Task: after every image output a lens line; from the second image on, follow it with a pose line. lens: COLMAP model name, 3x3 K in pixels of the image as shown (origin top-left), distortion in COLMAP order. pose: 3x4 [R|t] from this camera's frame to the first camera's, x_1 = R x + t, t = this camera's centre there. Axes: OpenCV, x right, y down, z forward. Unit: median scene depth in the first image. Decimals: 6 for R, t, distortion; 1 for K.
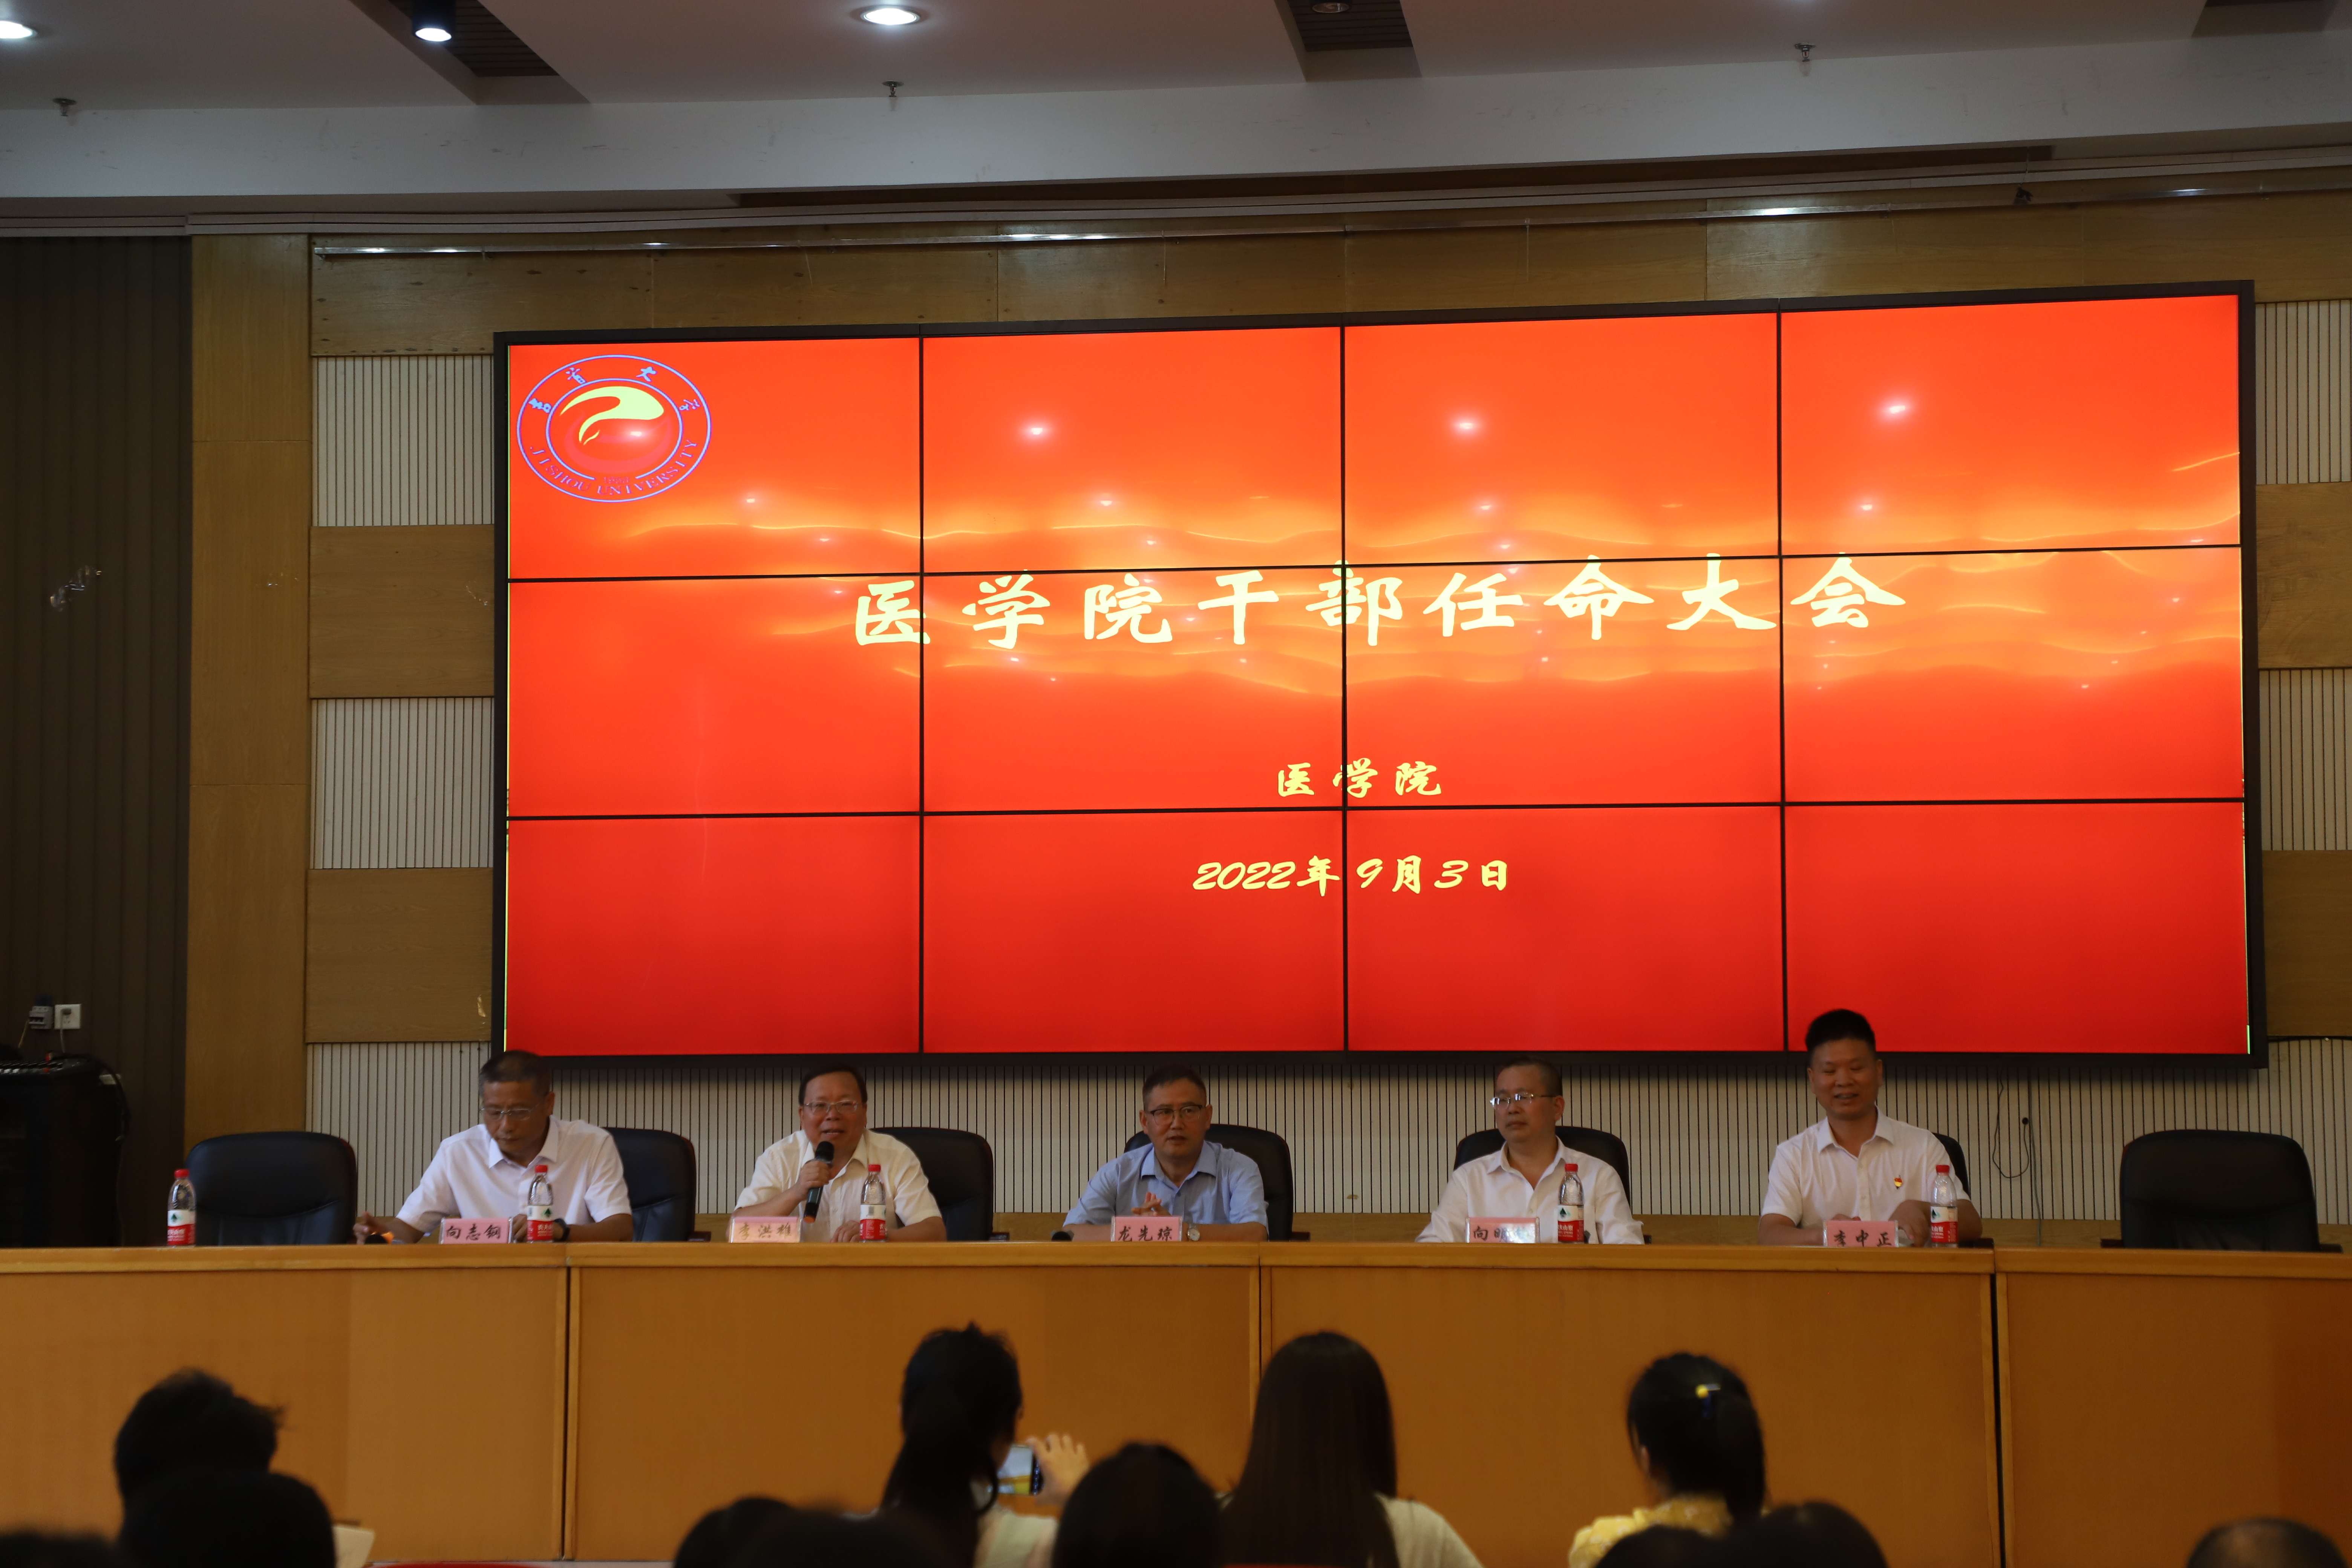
lens RADIAL K [[4296.9, 0, 1176.0], [0, 4296.9, 784.0], [0, 0, 1]] dist [0.419740, 0.009233]
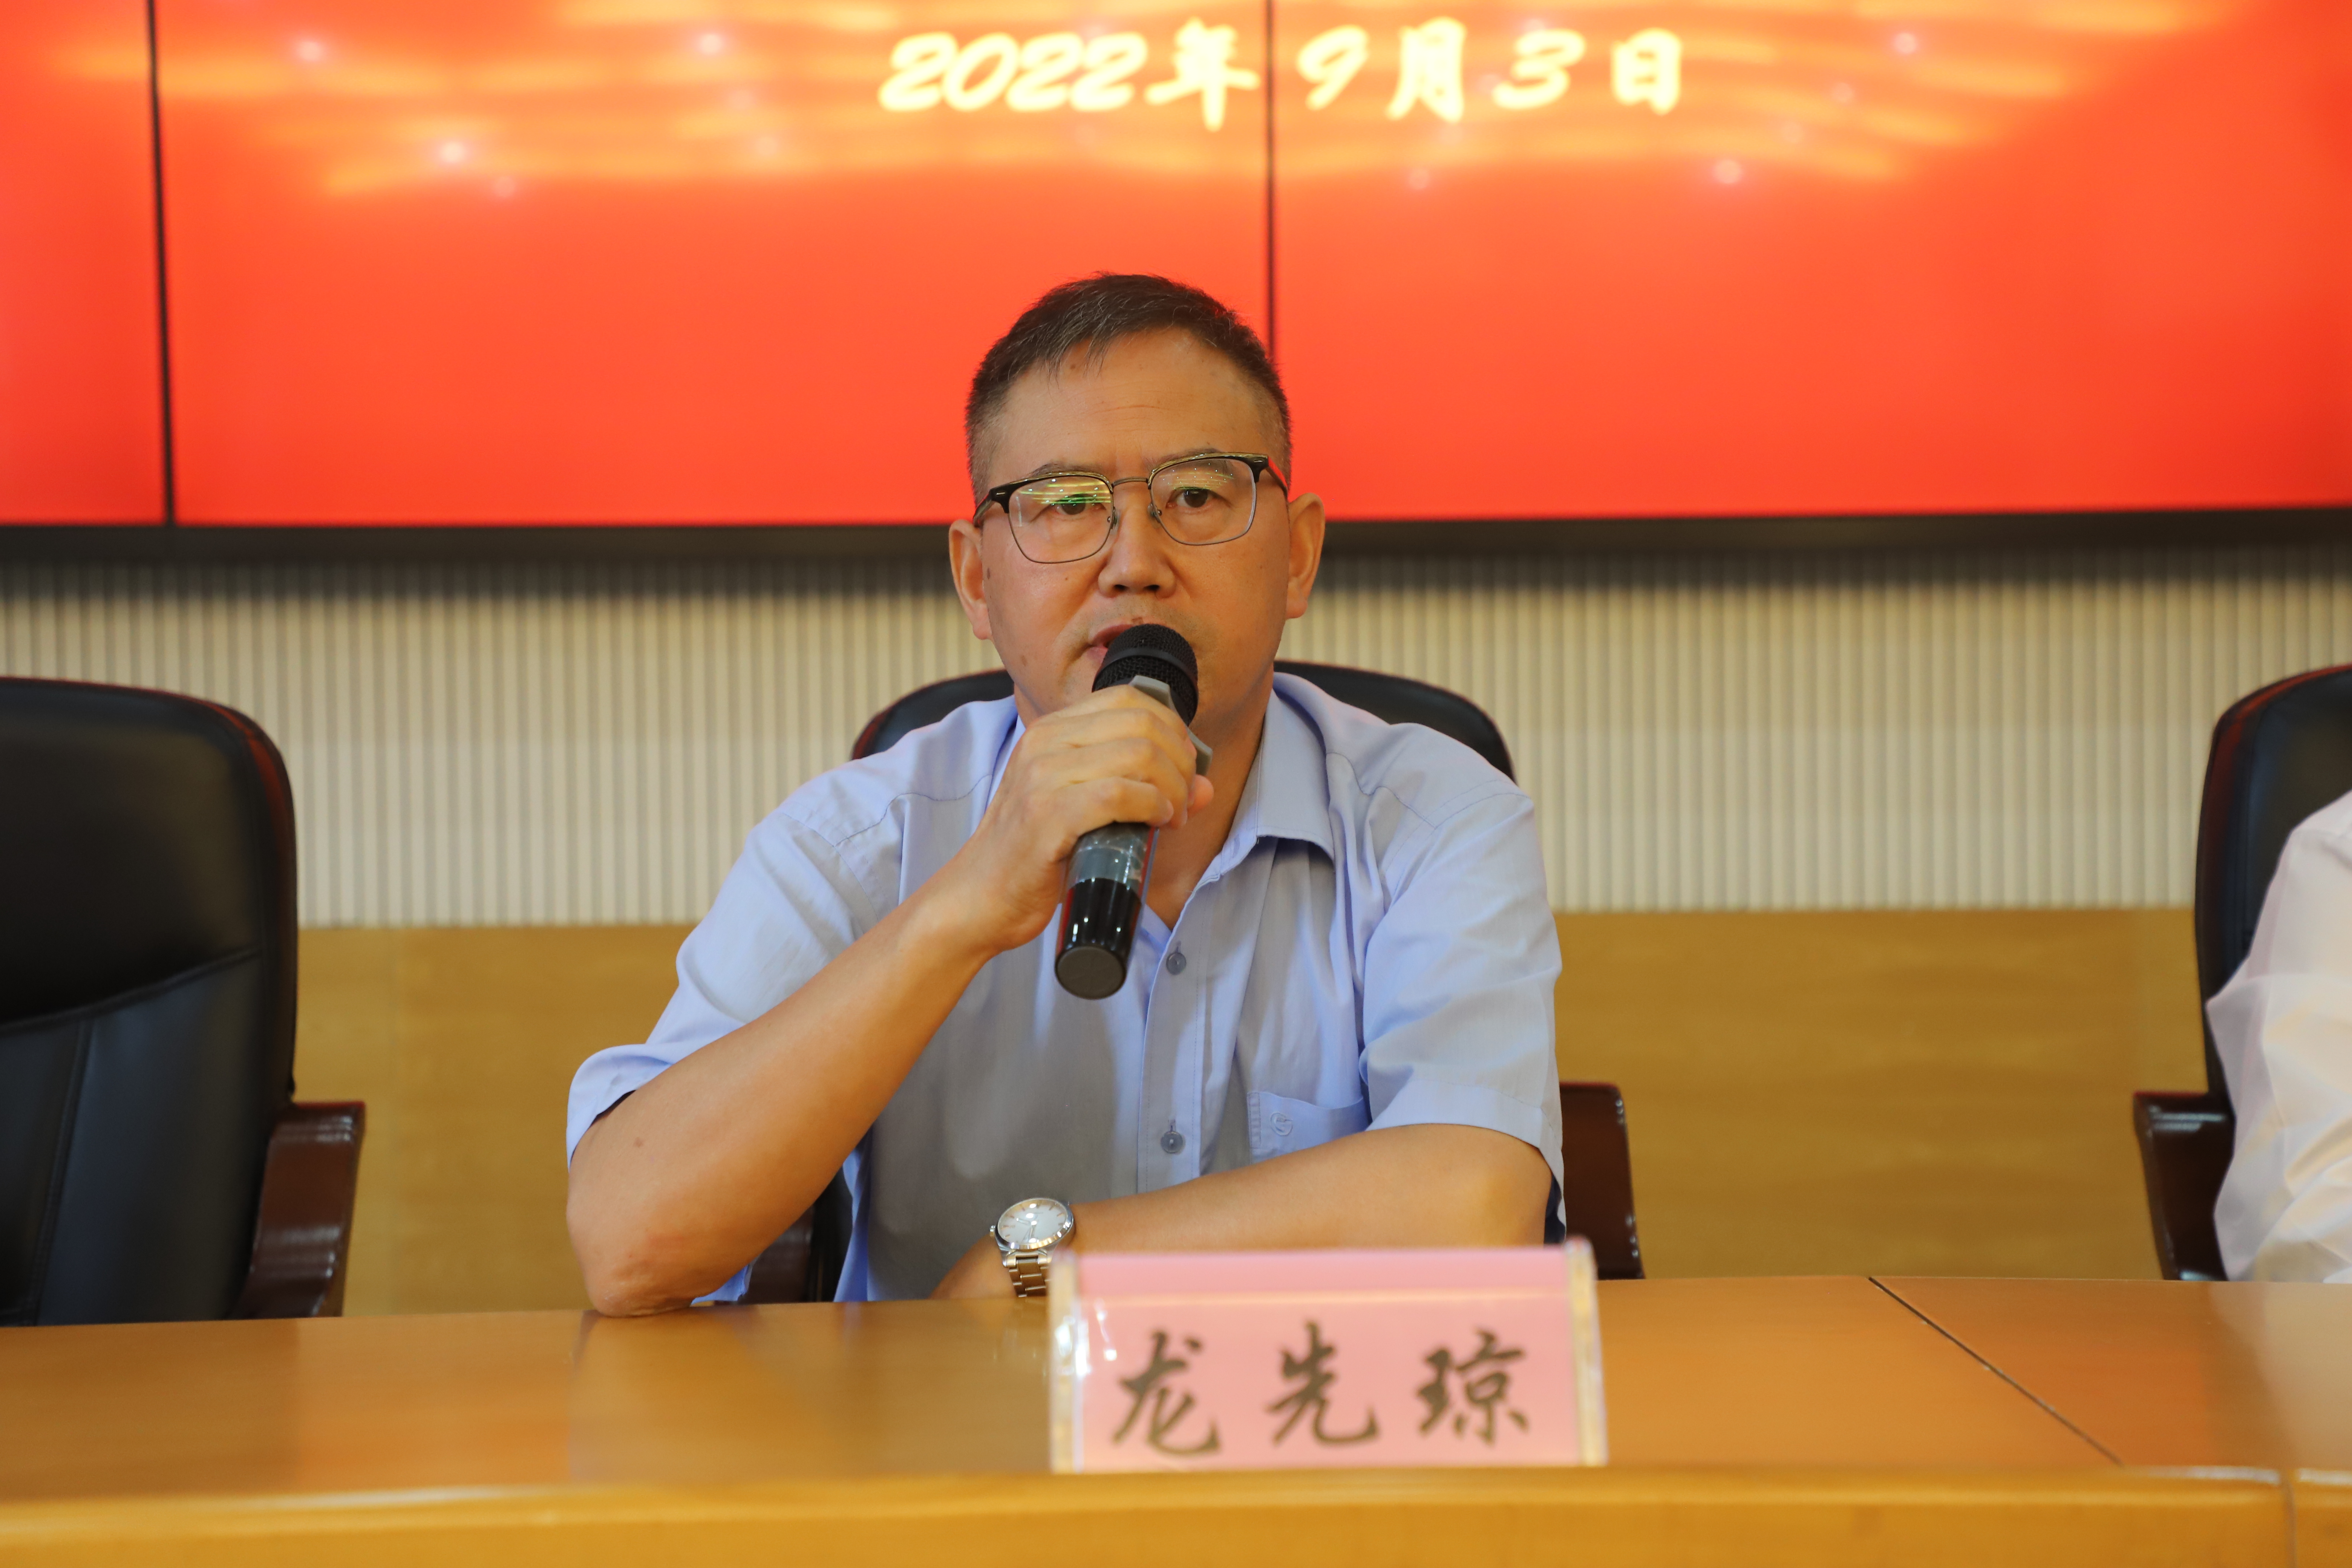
lens RADIAL K [[3689.8, 0, 1176.0], [0, 3689.8, 784.0], [0, 0, 1]] dist [0.283315, -0.005367]
pose [[0.989528, -0.008258, 0.144107, -0.019057], [-0.003909, 0.996463, 0.083945, 0.057520], [-0.144290, -0.083629, 0.985995, 0.658455]]
